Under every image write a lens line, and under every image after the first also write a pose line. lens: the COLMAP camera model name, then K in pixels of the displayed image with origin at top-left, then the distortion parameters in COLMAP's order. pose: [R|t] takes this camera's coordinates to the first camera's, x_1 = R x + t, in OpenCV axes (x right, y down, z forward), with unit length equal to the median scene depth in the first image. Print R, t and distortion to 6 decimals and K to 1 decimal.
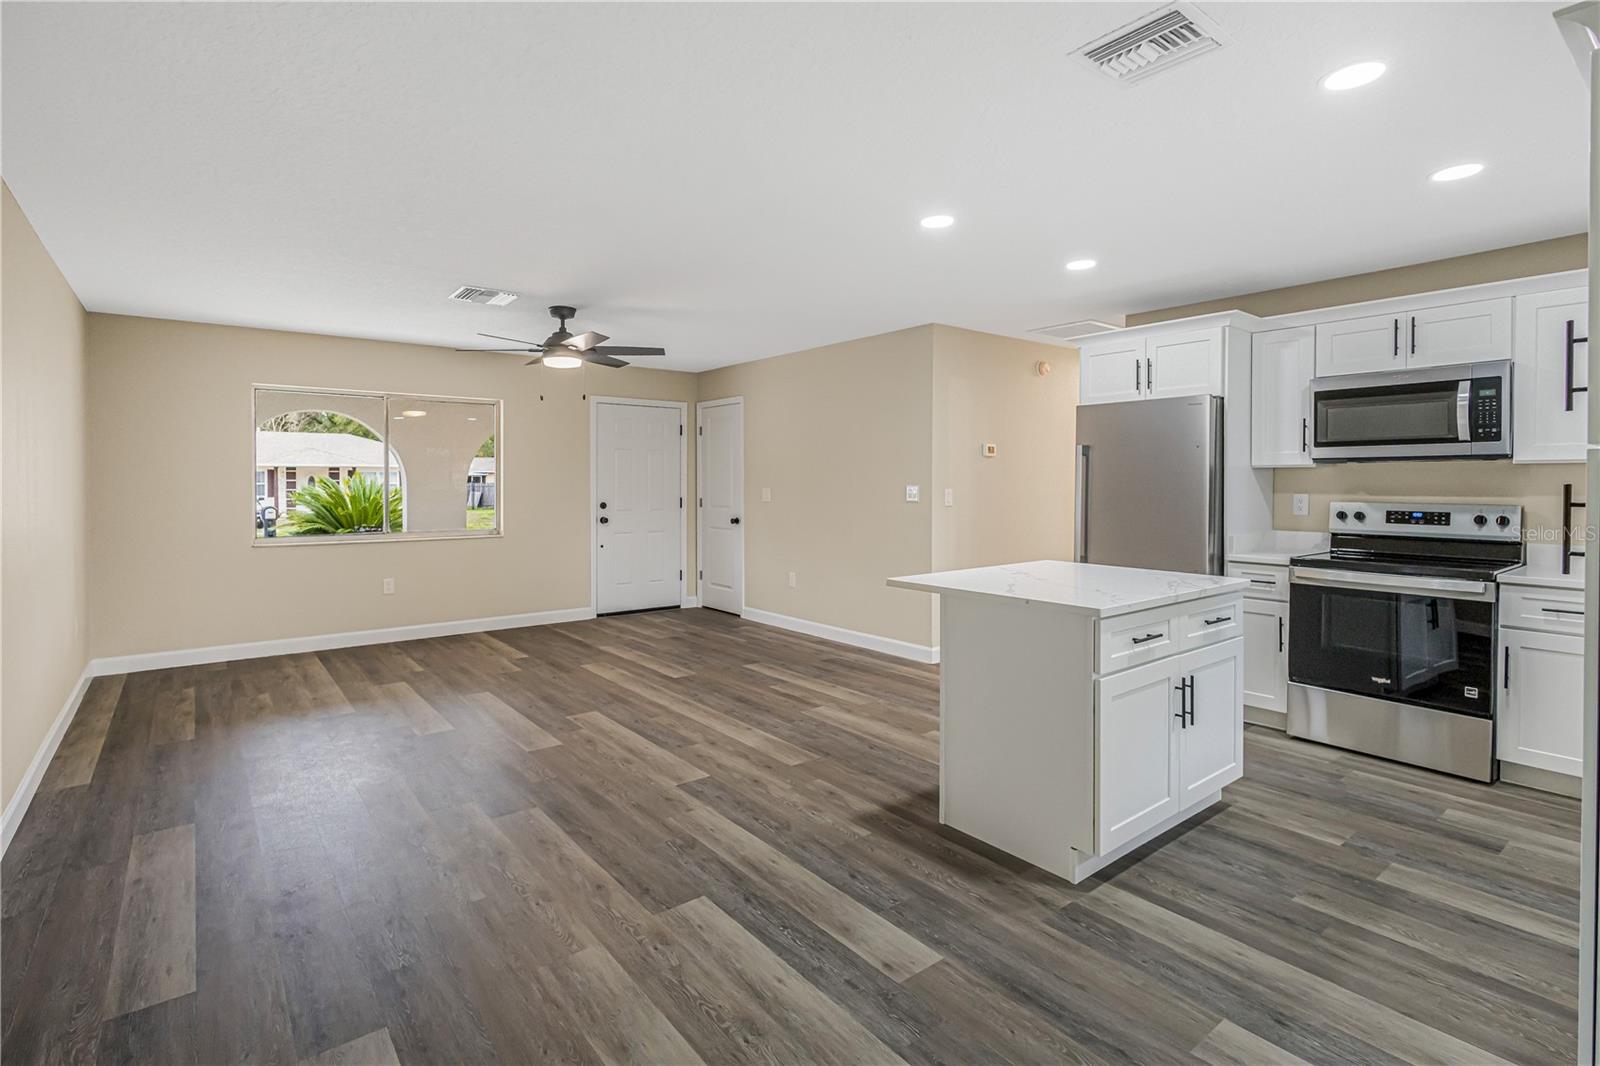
lens RADIAL K [[754.8, 0, 783.3], [0, 754.8, 487.5], [0, 0, 1]] dist [0.002273, 0.000011]
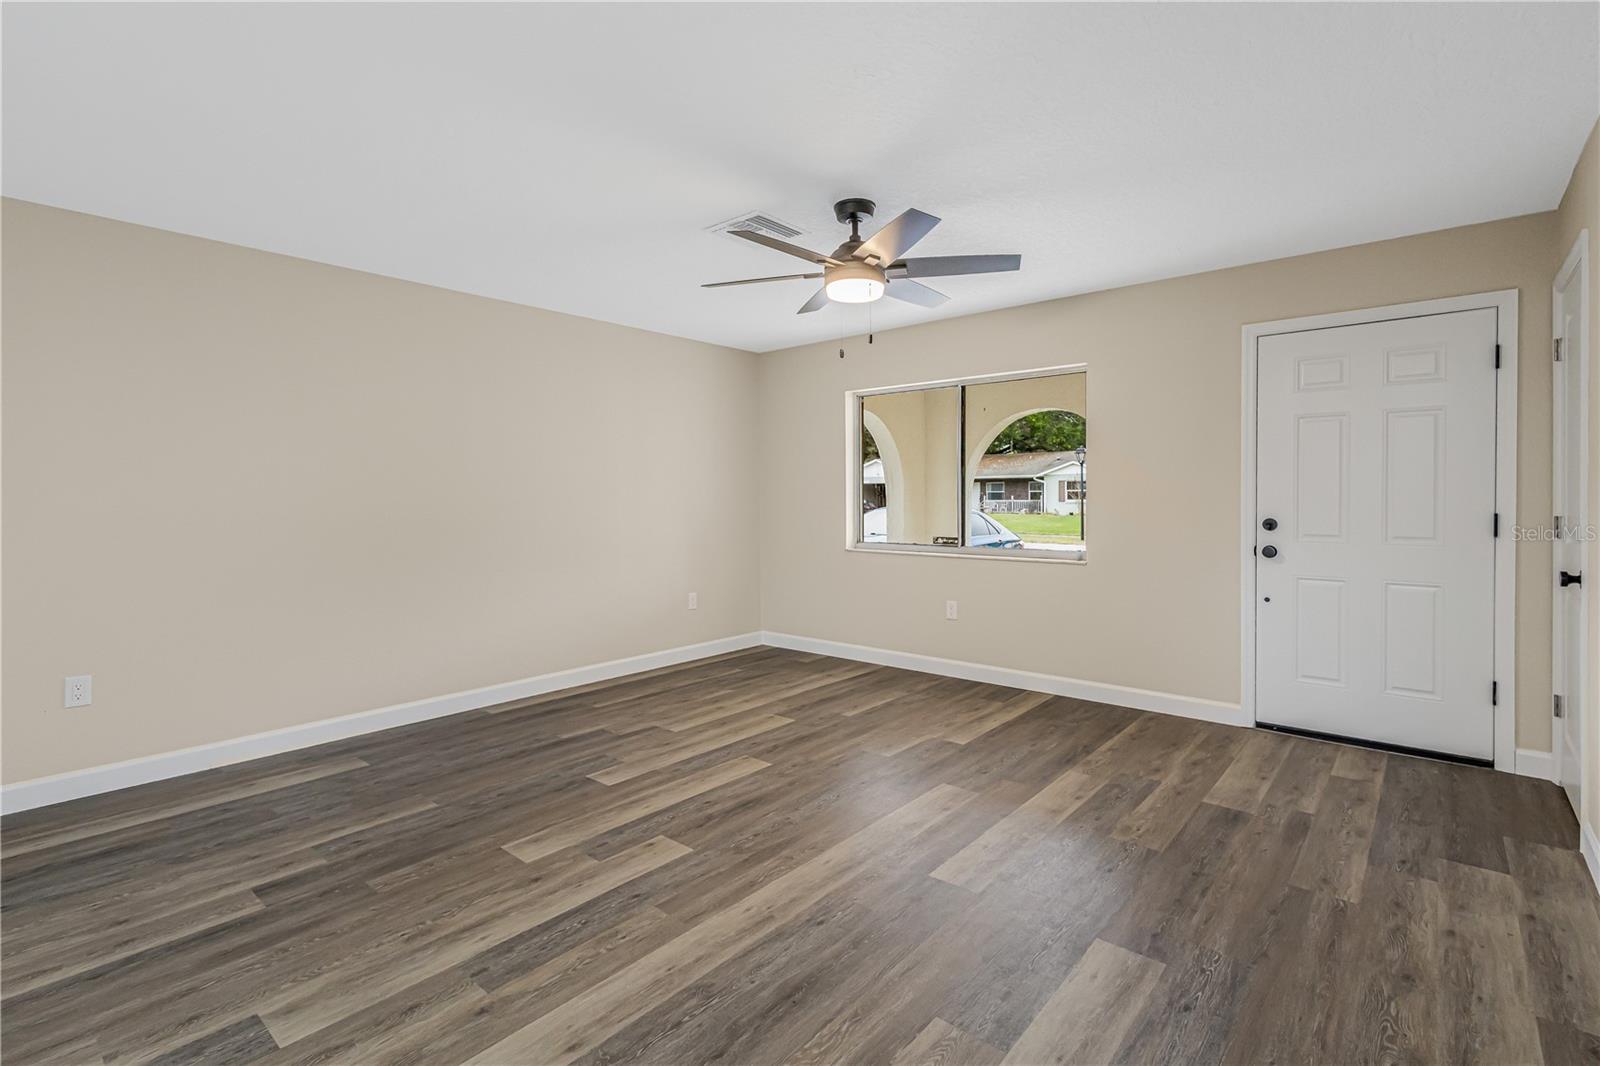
lens RADIAL K [[743.5, 0, 806.2], [0, 743.5, 503.6], [0, 0, 1]] dist [0.002699, 0.000021]
pose [[0.214135, 0.007805, -0.976773, 0.403214], [-0.003183, 0.999968, 0.007293, 0.011803], [0.976799, 0.001547, 0.214153, 1.079369]]
